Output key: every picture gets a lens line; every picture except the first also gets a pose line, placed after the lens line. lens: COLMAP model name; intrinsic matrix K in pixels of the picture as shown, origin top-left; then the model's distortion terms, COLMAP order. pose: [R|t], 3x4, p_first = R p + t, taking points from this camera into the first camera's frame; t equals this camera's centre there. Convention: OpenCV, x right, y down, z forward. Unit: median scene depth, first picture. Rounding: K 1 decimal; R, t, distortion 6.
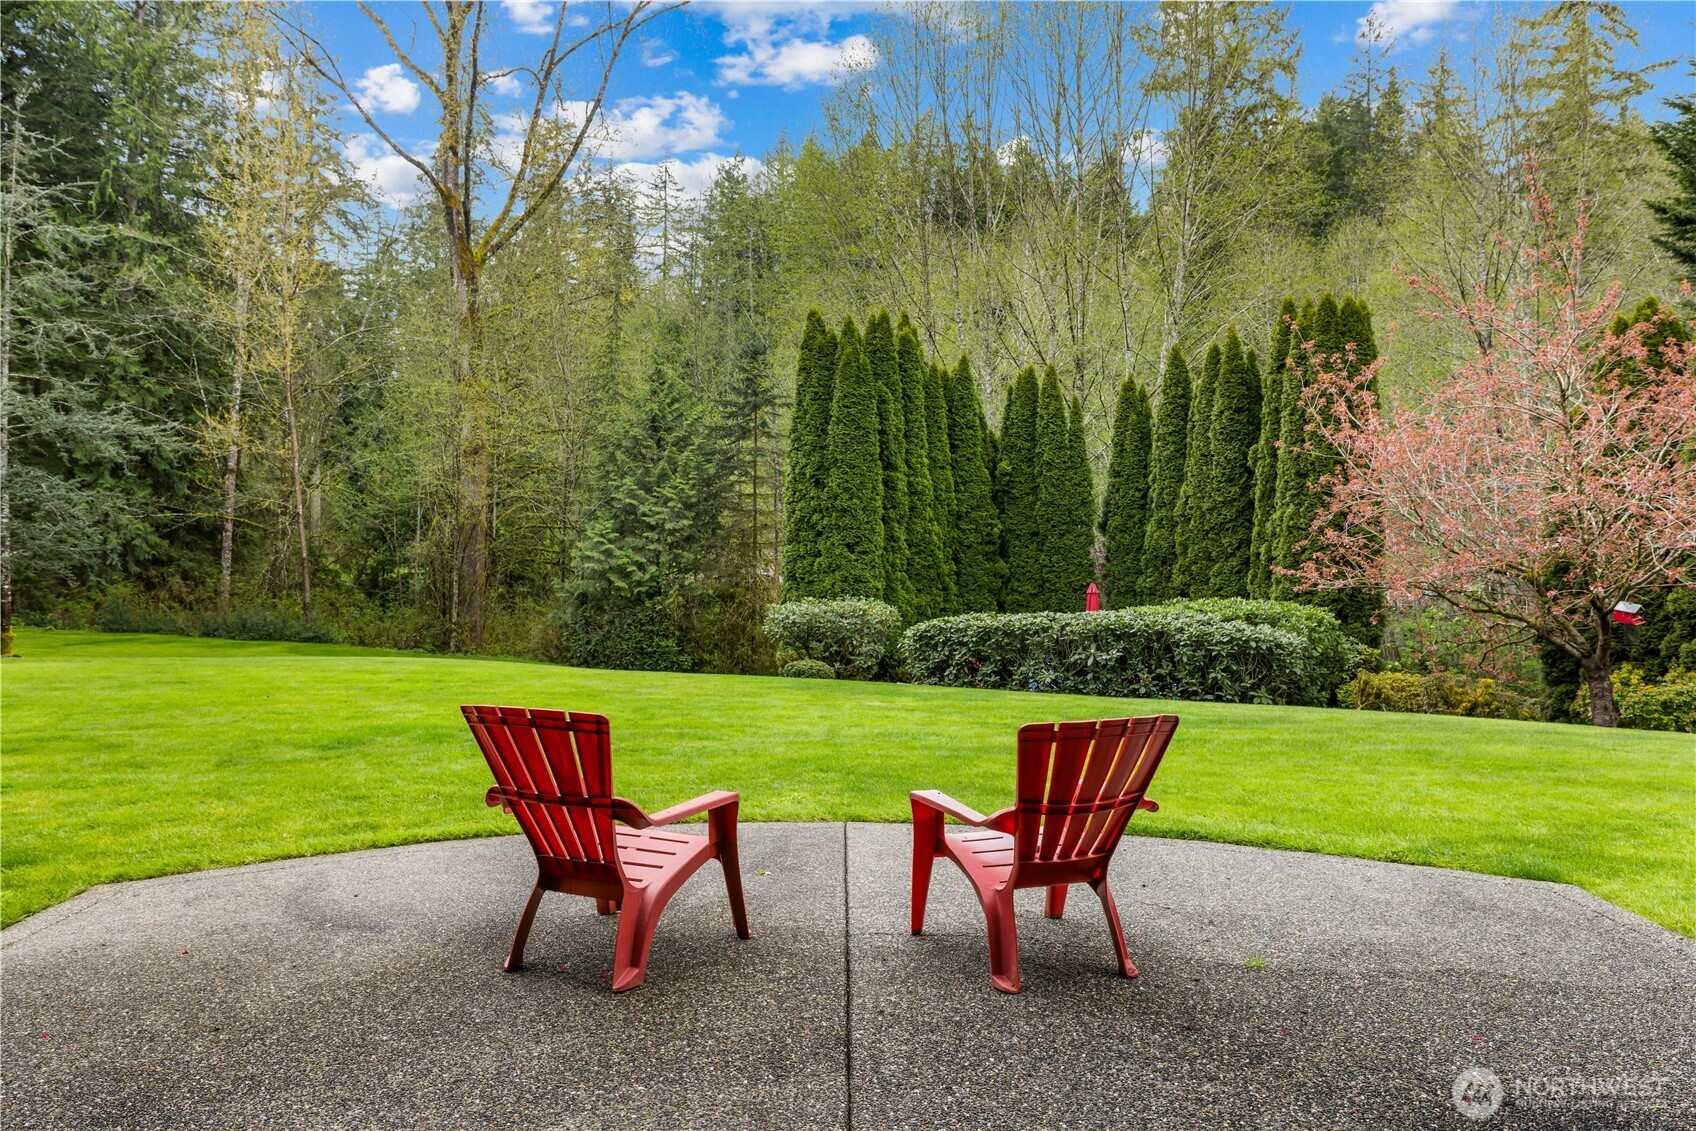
lens RADIAL K [[1179.8, 0, 851.3], [0, 1179.8, 564.4], [0, 0, 1]] dist [0.003489, -0.013043]
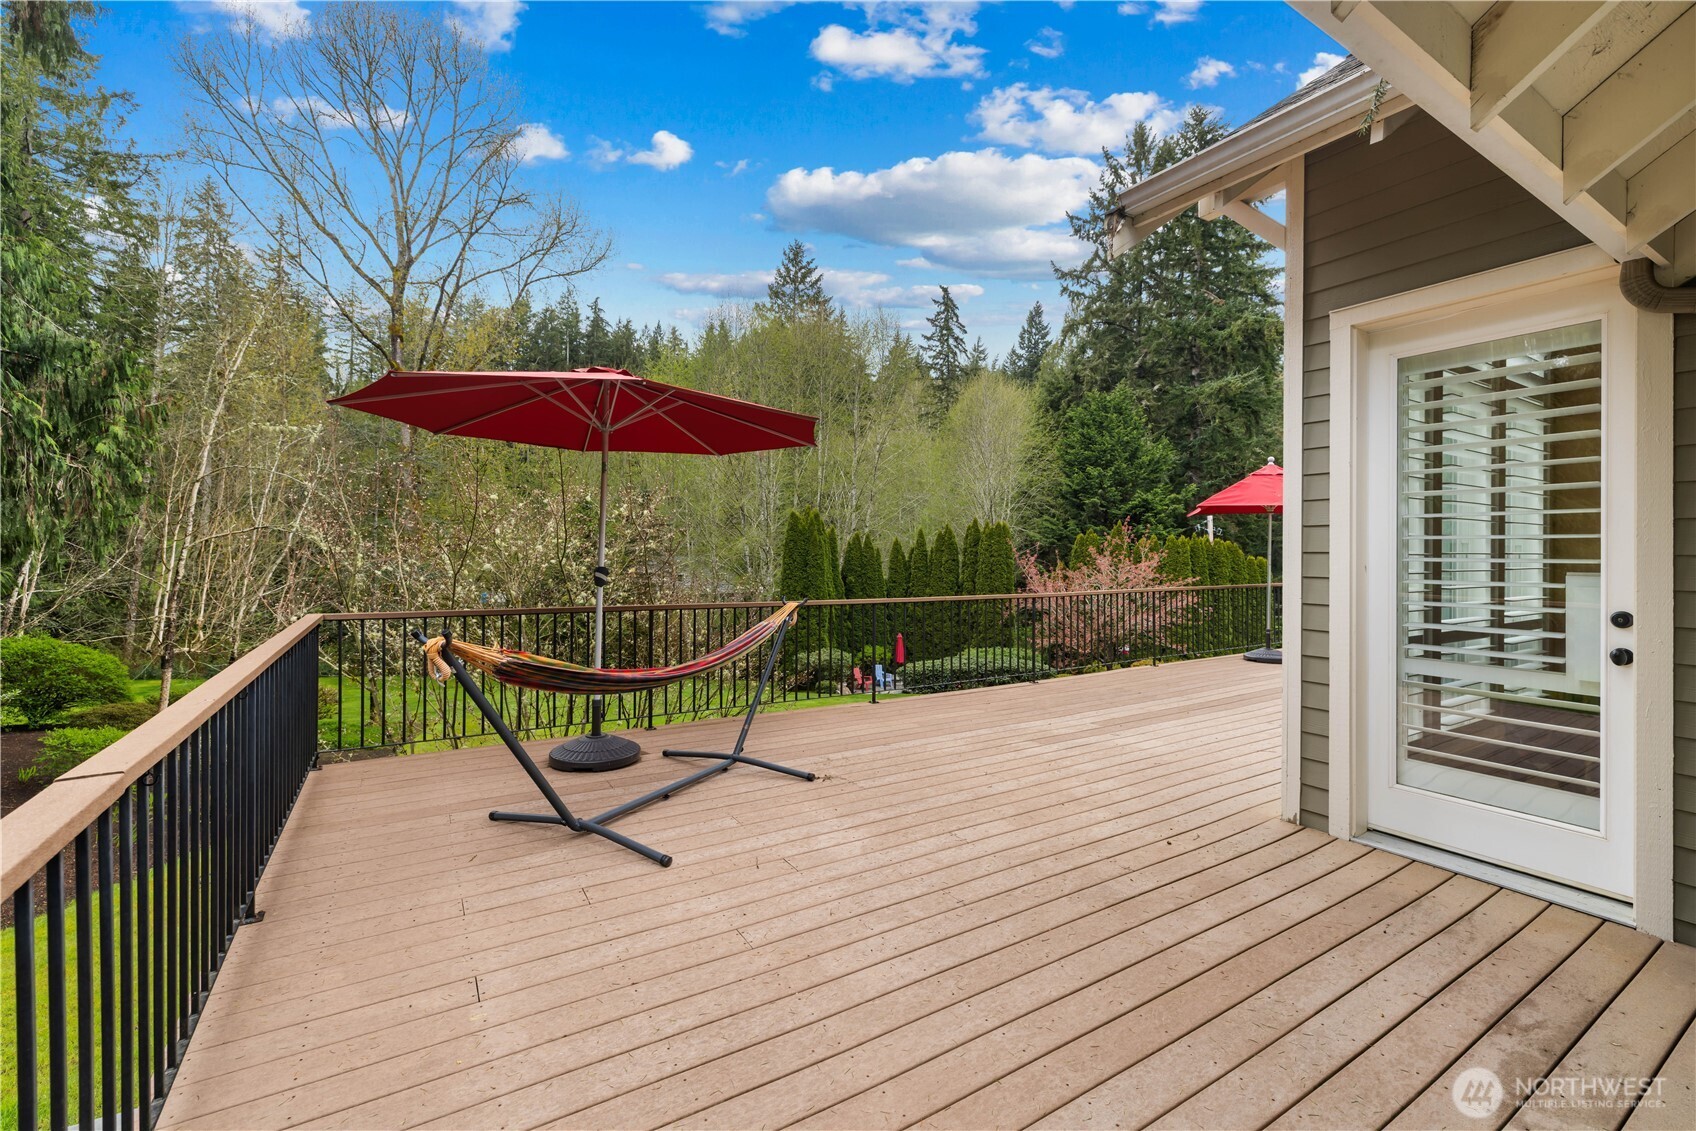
lens RADIAL K [[717.7, 0, 856.0], [0, 717.7, 557.5], [0, 0, 1]] dist [-0.002578, -0.000133]
pose [[0.852541, 0.000336, 0.522661, -0.548221], [0.000005, 1.000000, -0.000650, -0.117604], [-0.522661, 0.000556, 0.852540, -0.142550]]
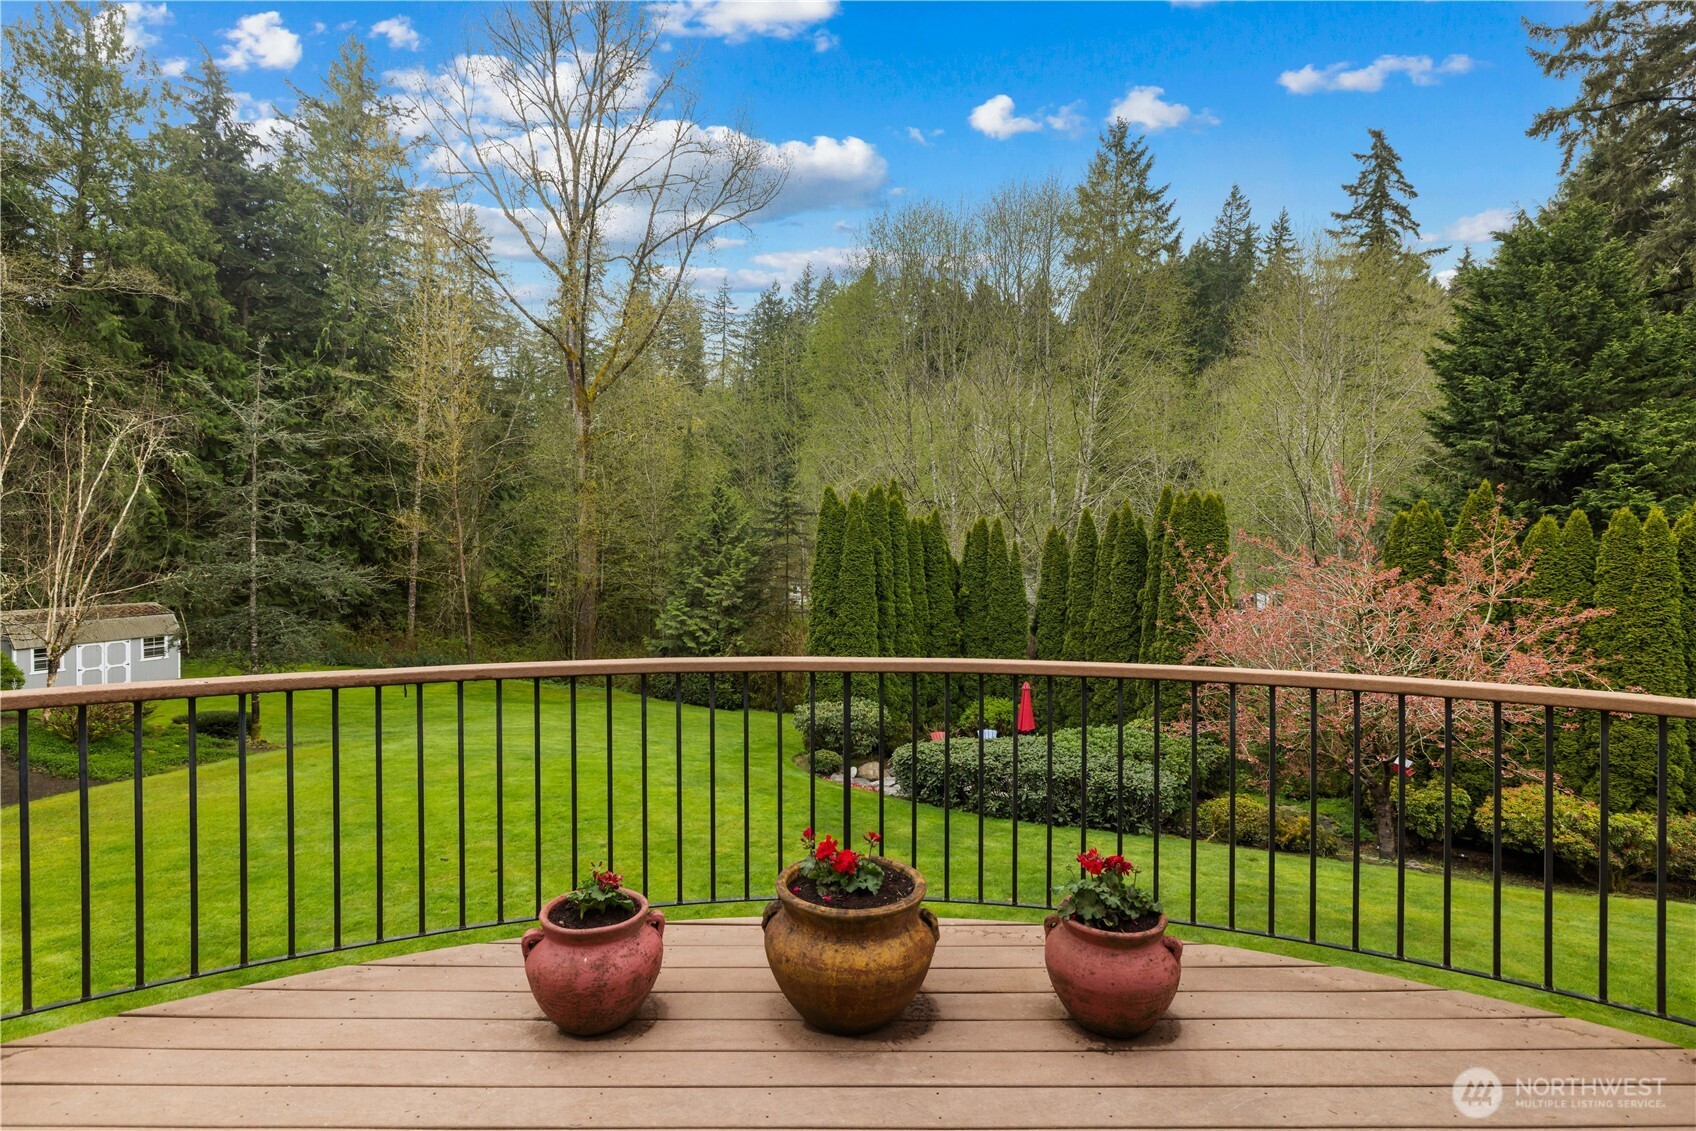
lens RADIAL K [[838.3, 0, 854.0], [0, 838.3, 568.3], [0, 0, 1]] dist [-0.002319, 0.001514]
pose [[0.999989, 0.004516, -0.001600, -0.000023], [-0.004494, 0.999899, 0.013513, -0.117681], [0.001661, -0.013505, 0.999907, 0.000384]]
